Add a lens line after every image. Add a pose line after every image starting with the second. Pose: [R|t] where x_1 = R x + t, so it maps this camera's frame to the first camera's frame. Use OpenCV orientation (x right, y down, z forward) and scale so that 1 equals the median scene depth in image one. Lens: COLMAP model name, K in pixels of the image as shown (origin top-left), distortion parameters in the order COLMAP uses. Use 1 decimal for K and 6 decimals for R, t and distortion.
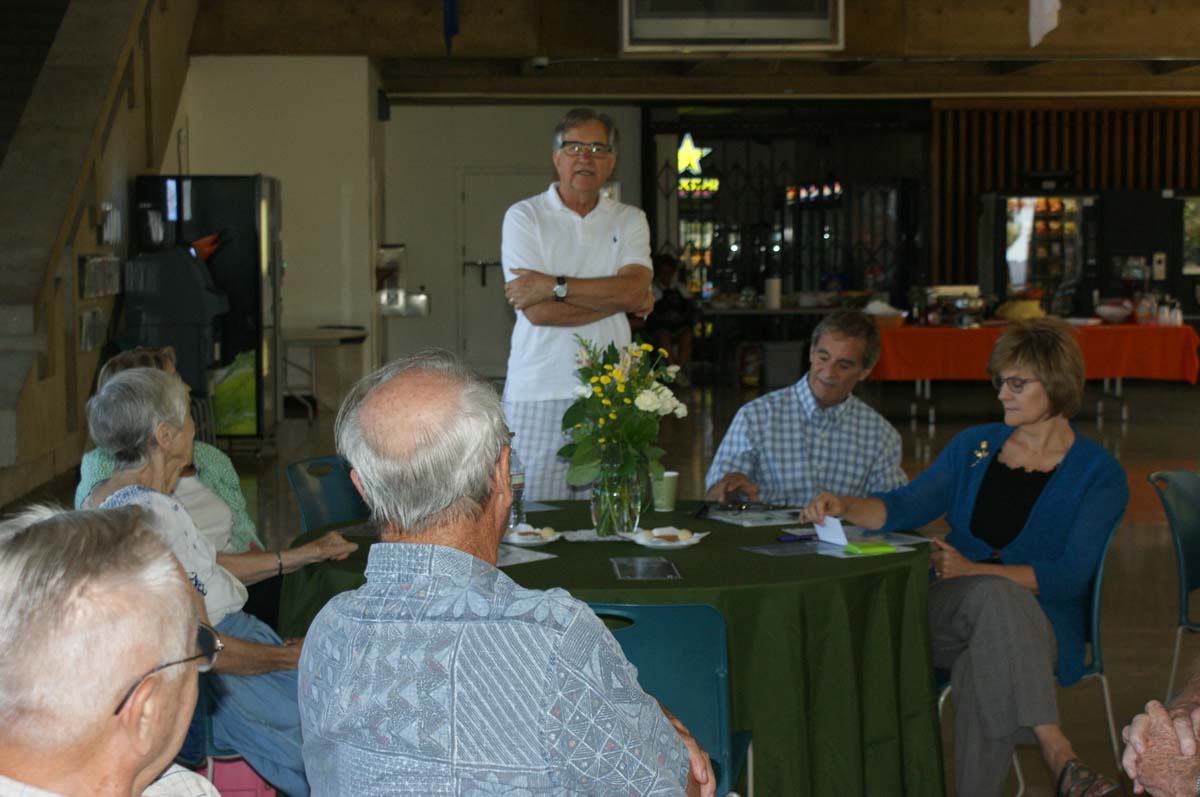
lens RADIAL K [[2189.9, 0, 594.5], [0, 2189.9, 397.7], [0, 0, 1]] dist [-0.019172, 0.000000]
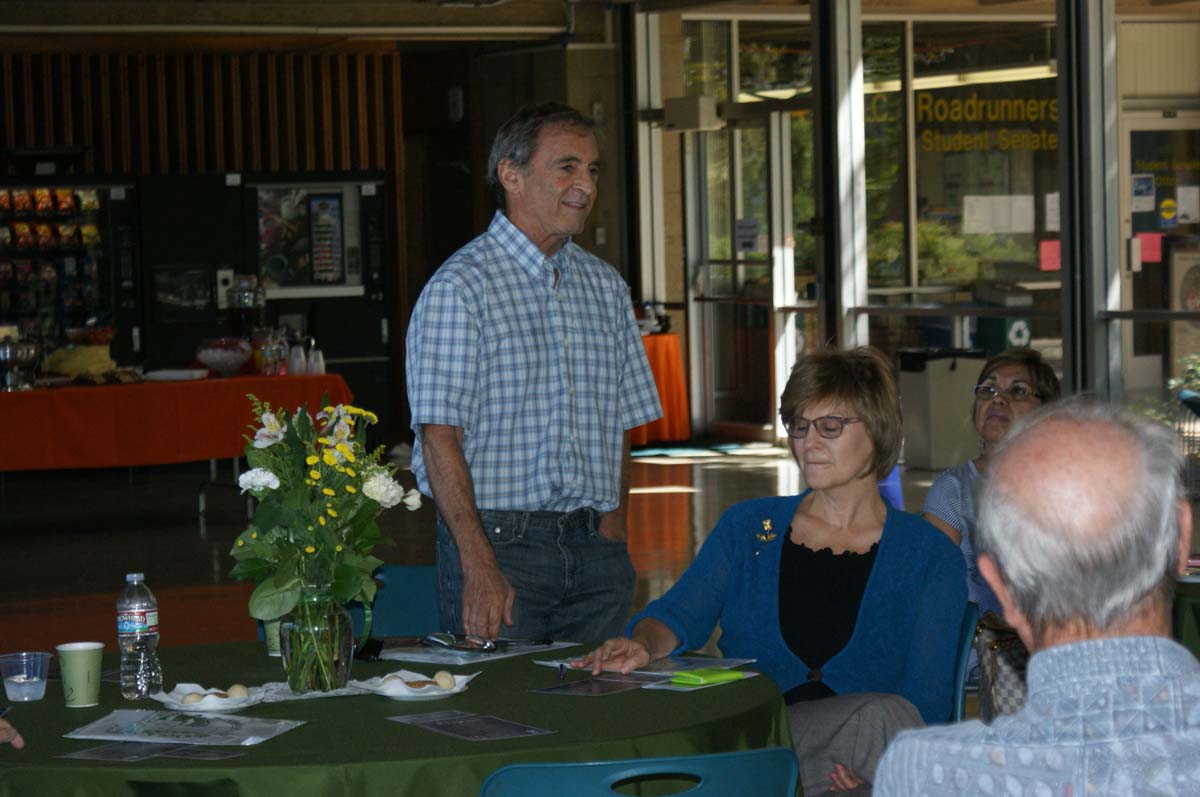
lens RADIAL K [[3481.8, 0, 595.9], [0, 3481.8, 386.8], [0, 0, 1]] dist [0.155756, 0.000000]
pose [[0.902832, -0.041105, 0.428025, -0.113866], [0.055902, 0.998193, -0.022053, -0.000680], [-0.426345, 0.043837, 0.903498, -0.006226]]
